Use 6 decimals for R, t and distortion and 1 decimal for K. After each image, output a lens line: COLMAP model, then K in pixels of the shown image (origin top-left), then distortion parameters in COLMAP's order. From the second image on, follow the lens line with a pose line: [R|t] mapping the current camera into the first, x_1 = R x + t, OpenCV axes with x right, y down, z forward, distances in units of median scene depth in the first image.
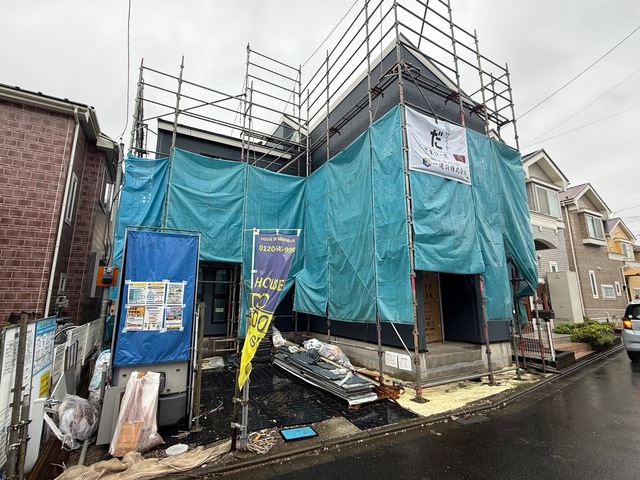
lens RADIAL K [[302.6, 0, 320.6], [0, 302.6, 239.9], [0, 0, 1]] dist [0.004564, -0.000140]
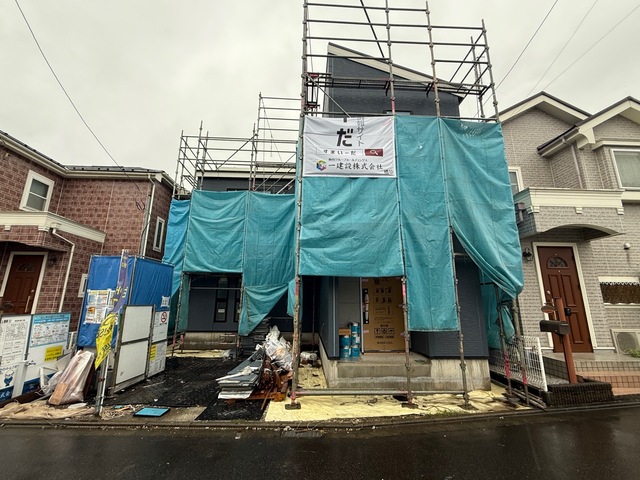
lens RADIAL K [[275.9, 0, 319.5], [0, 275.9, 241.4], [0, 0, 1]] dist [-0.001623, 0.001416]
pose [[0.894538, -0.088096, -0.438226, 0.666380], [0.077368, 0.996104, -0.042316, 0.026986], [0.440246, 0.003949, 0.897868, 0.175210]]
